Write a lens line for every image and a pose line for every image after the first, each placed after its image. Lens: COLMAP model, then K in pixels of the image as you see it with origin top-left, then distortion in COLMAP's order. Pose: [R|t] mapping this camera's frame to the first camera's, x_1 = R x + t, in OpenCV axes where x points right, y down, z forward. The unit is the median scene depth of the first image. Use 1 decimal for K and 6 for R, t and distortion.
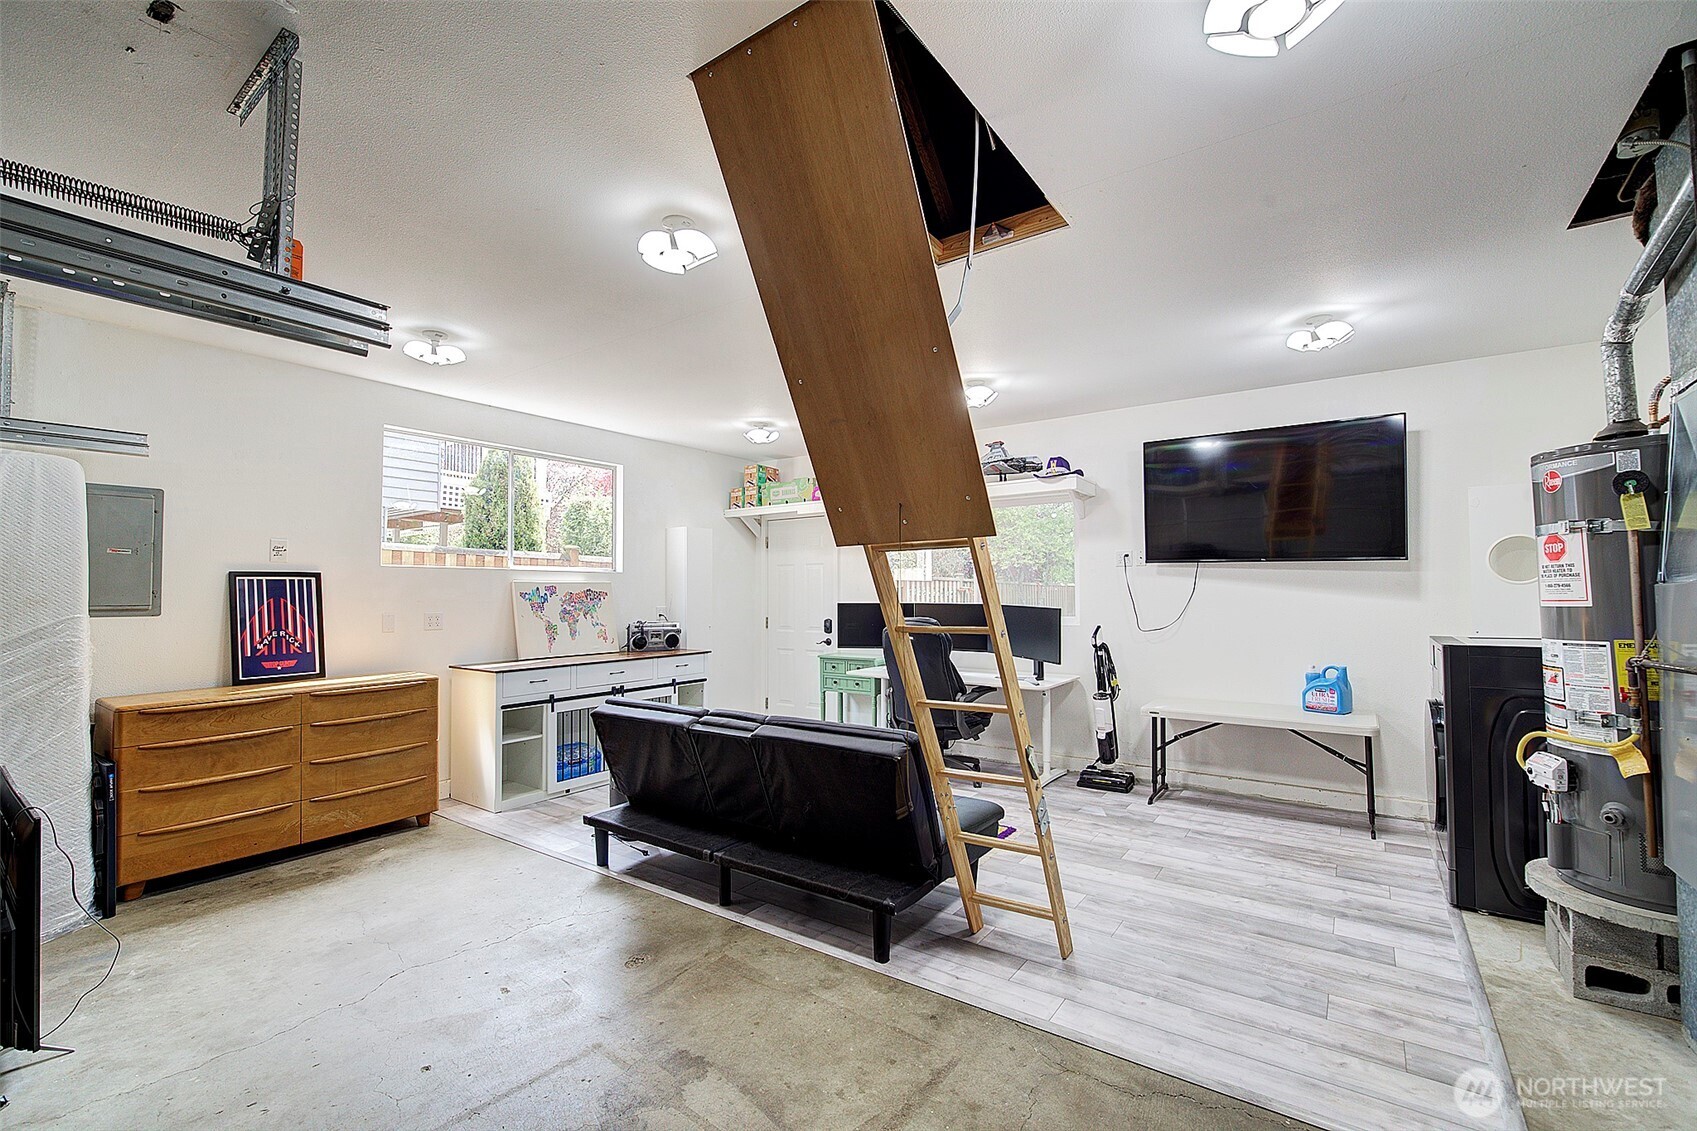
lens RADIAL K [[727.6, 0, 848.5], [0, 727.6, 565.5], [0, 0, 1]] dist [-0.011137, 0.000321]
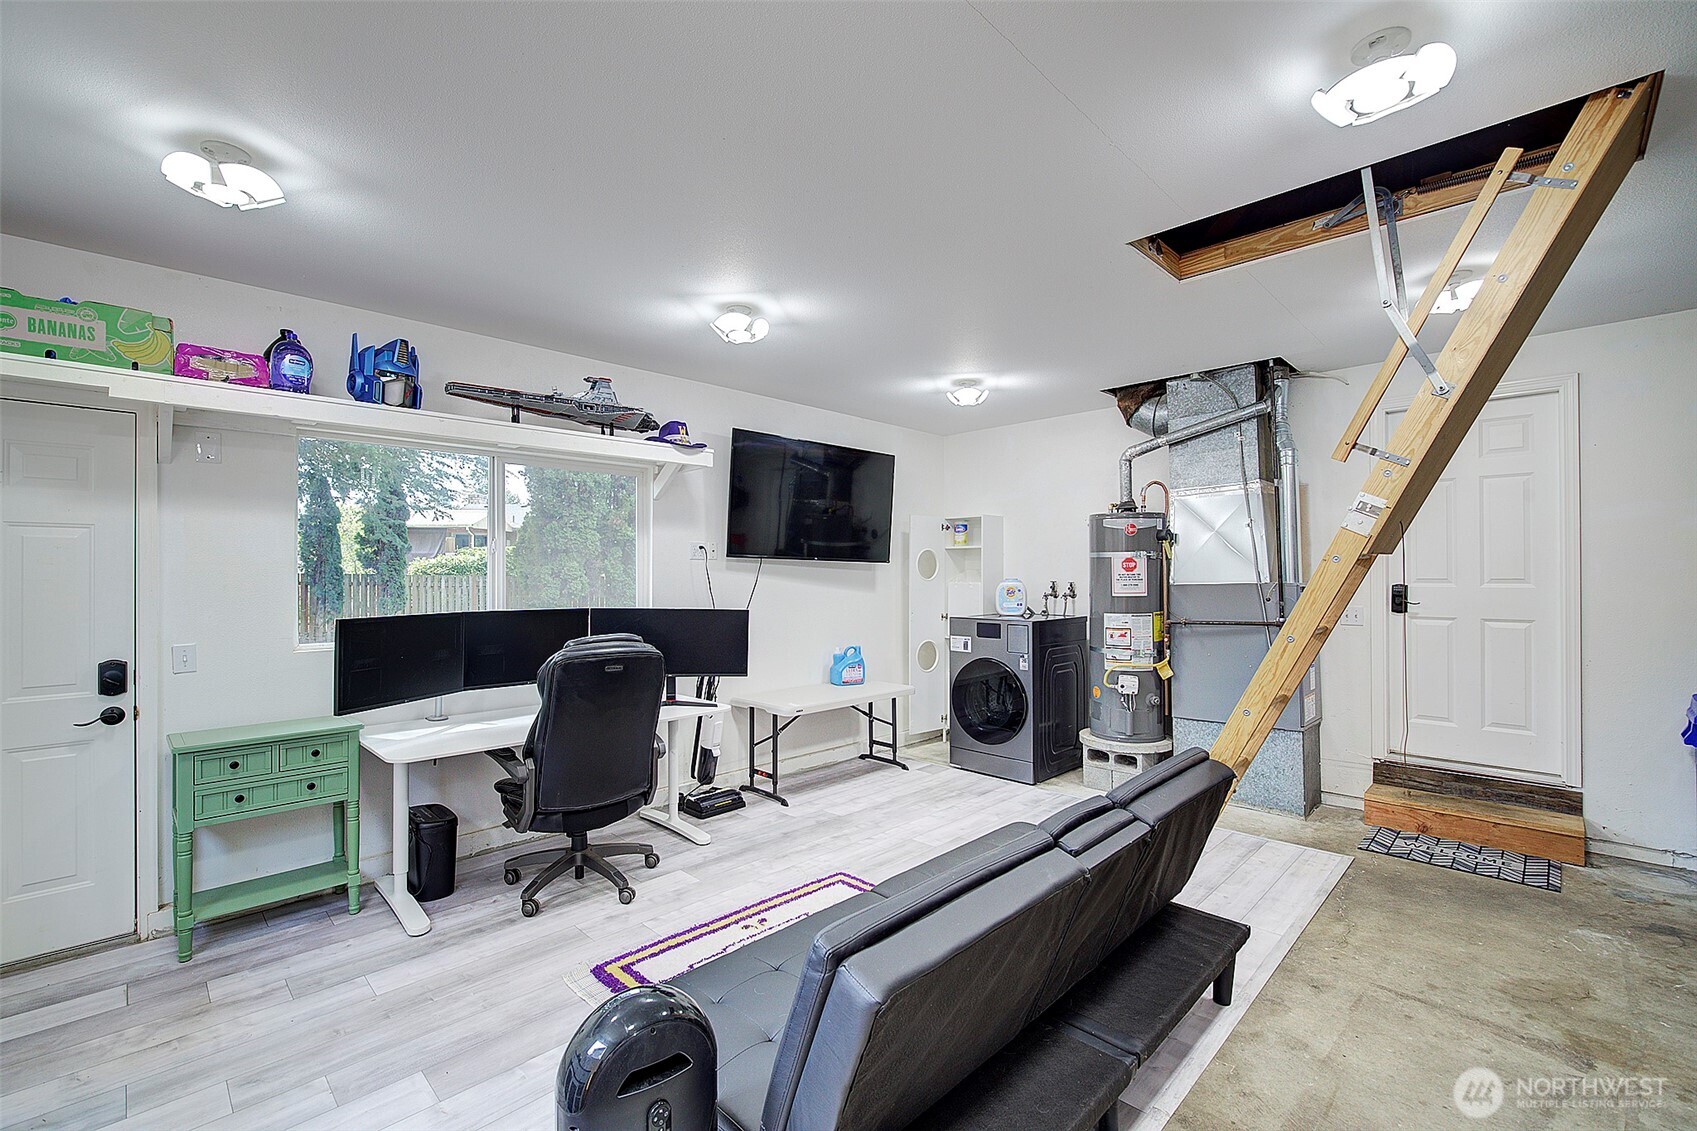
lens RADIAL K [[727.6, 0, 848.5], [0, 727.6, 565.5], [0, 0, 1]] dist [-0.011137, 0.000321]
pose [[0.154211, 0.014707, 0.987929, -0.643483], [-0.037024, 0.999273, -0.009097, 0.013645], [-0.987344, -0.035174, 0.154643, 0.923504]]
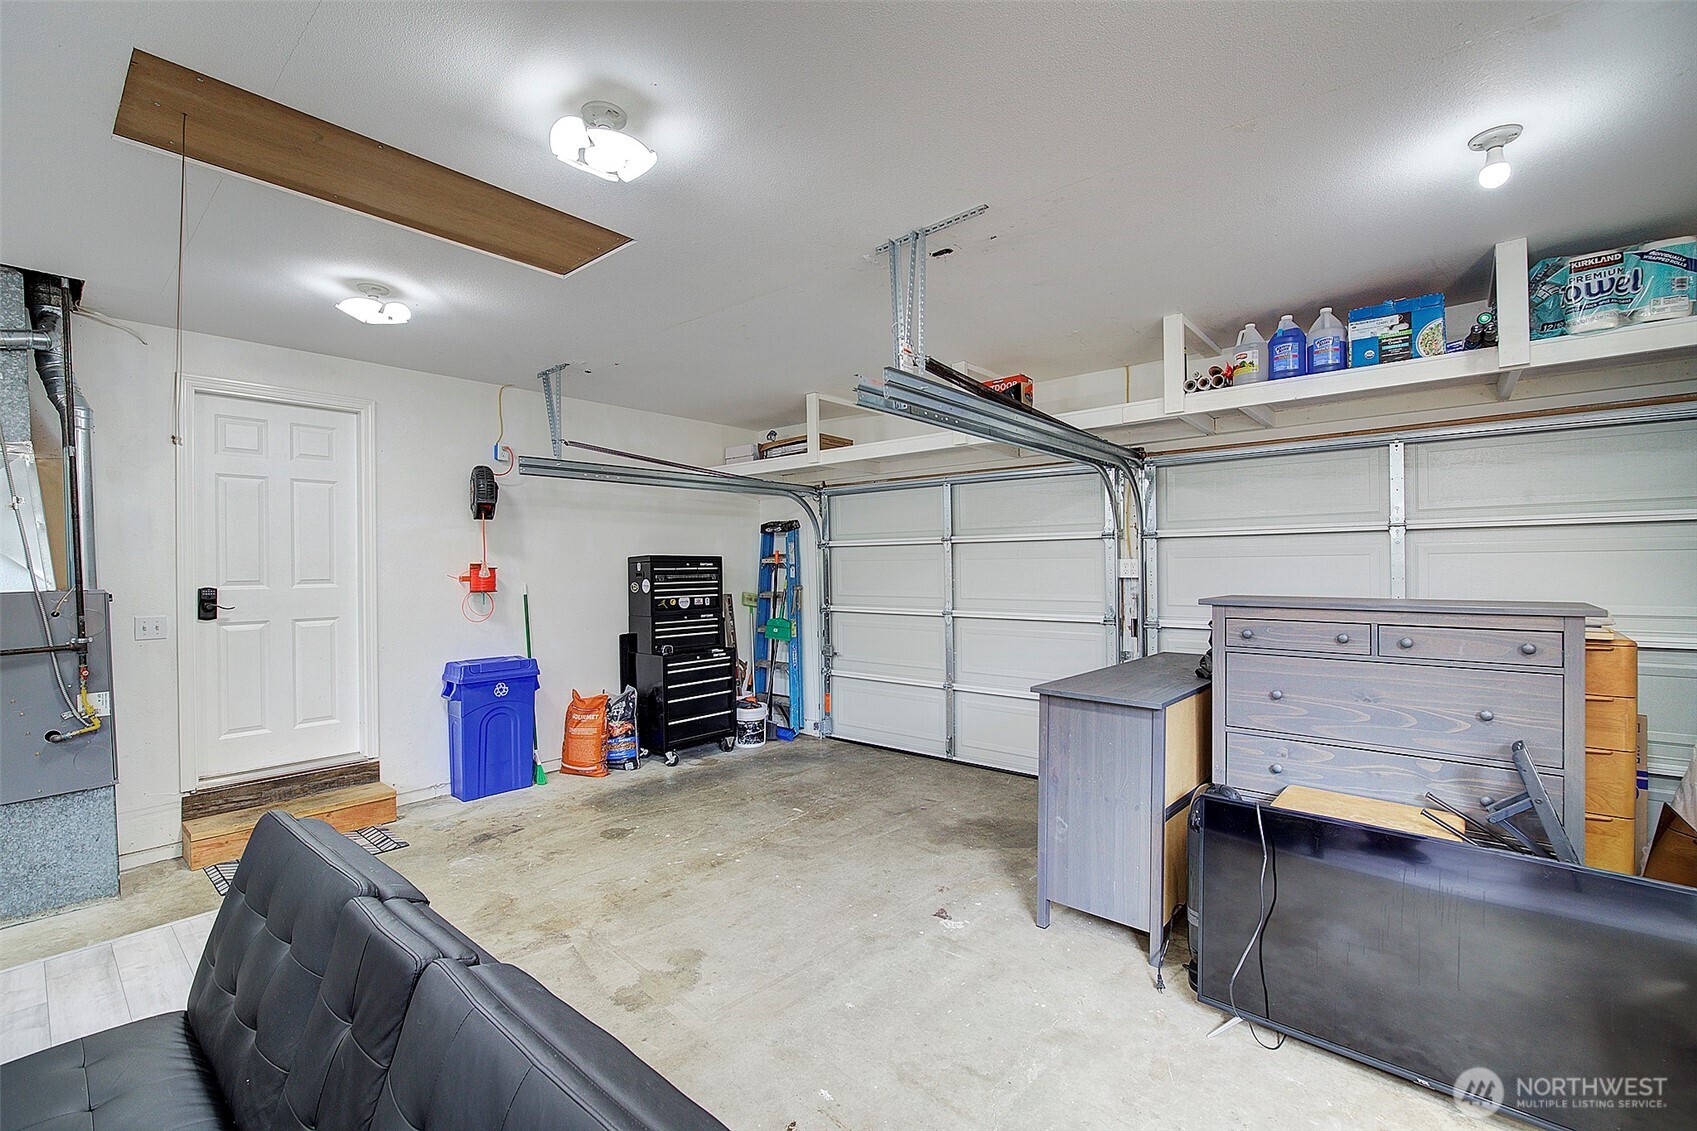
lens RADIAL K [[727.6, 0, 848.5], [0, 727.6, 565.5], [0, 0, 1]] dist [-0.011137, 0.000321]
pose [[-0.996830, 0.014791, 0.078177, -0.366121], [0.011798, 0.999185, -0.038604, 0.019188], [-0.078684, -0.037559, -0.996192, 1.169782]]
